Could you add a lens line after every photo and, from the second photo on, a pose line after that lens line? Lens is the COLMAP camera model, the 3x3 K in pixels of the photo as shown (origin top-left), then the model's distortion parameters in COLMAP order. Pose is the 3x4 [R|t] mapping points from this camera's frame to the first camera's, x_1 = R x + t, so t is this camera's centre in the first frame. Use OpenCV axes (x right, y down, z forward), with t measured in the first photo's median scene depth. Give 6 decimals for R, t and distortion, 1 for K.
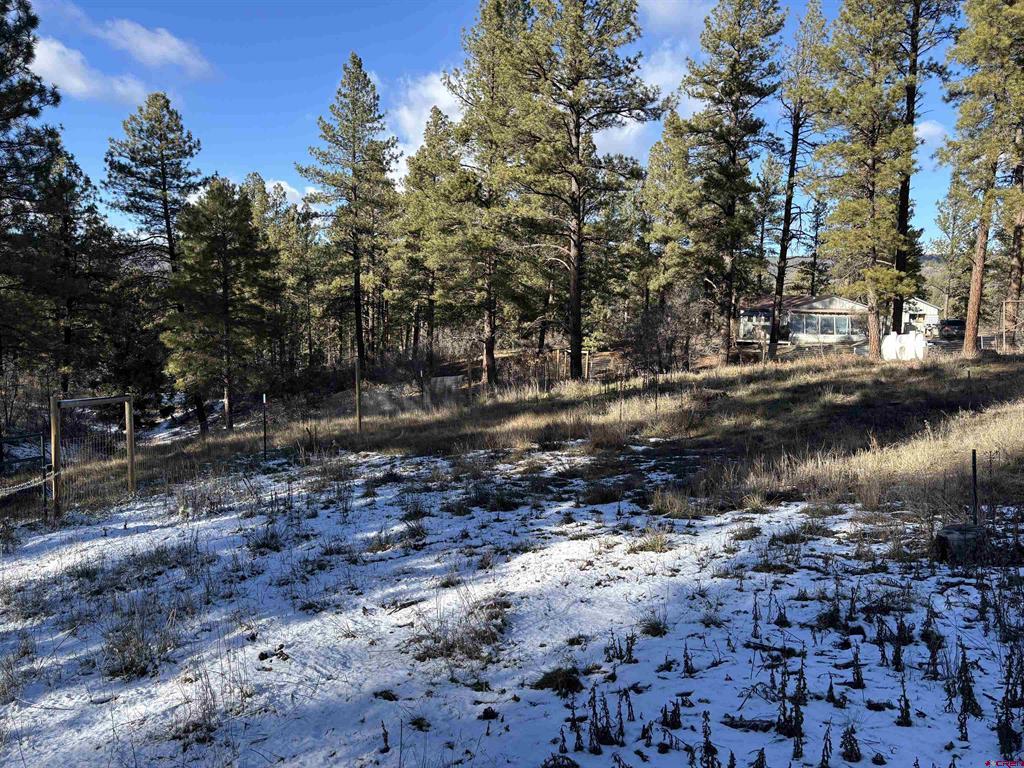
lens RADIAL K [[790.2, 0, 507.6], [0, 790.2, 367.3], [0, 0, 1]] dist [0.033092, 0.000792]
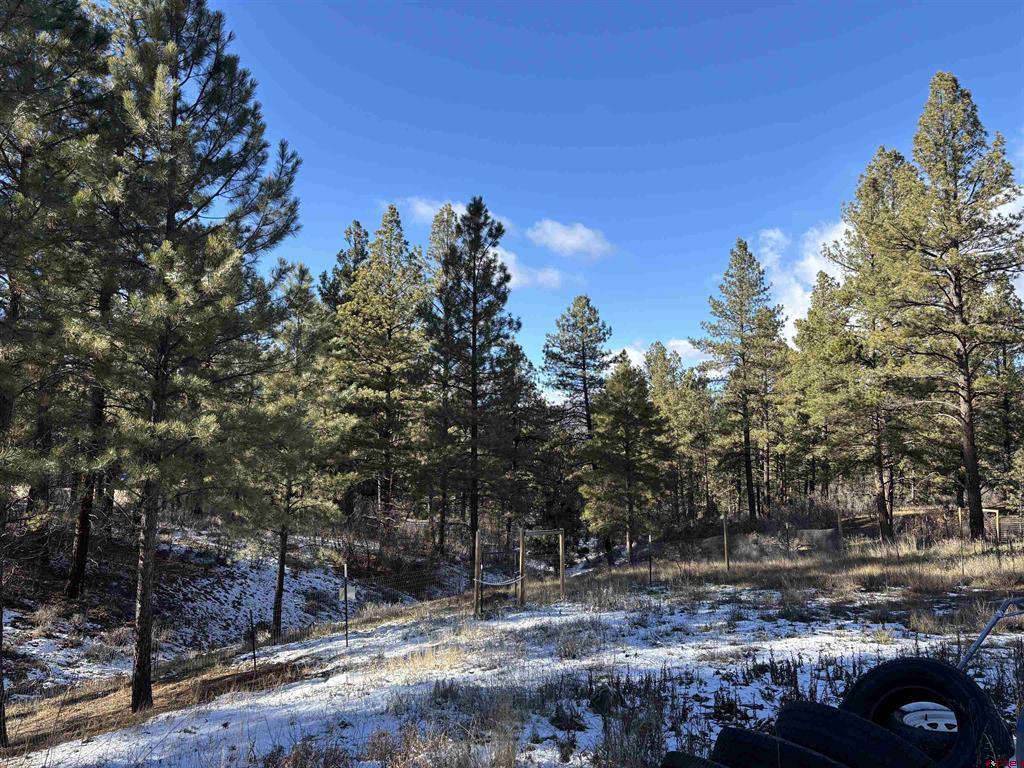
lens RADIAL K [[777.9, 0, 512.0], [0, 777.9, 384.0], [0, 0, 1]] dist [0.035436, -0.089078]
pose [[0.879941, -0.050265, -0.472416, 0.042713], [-0.030921, 0.986219, -0.162529, 0.000715], [0.474075, 0.157624, 0.866261, -0.102017]]
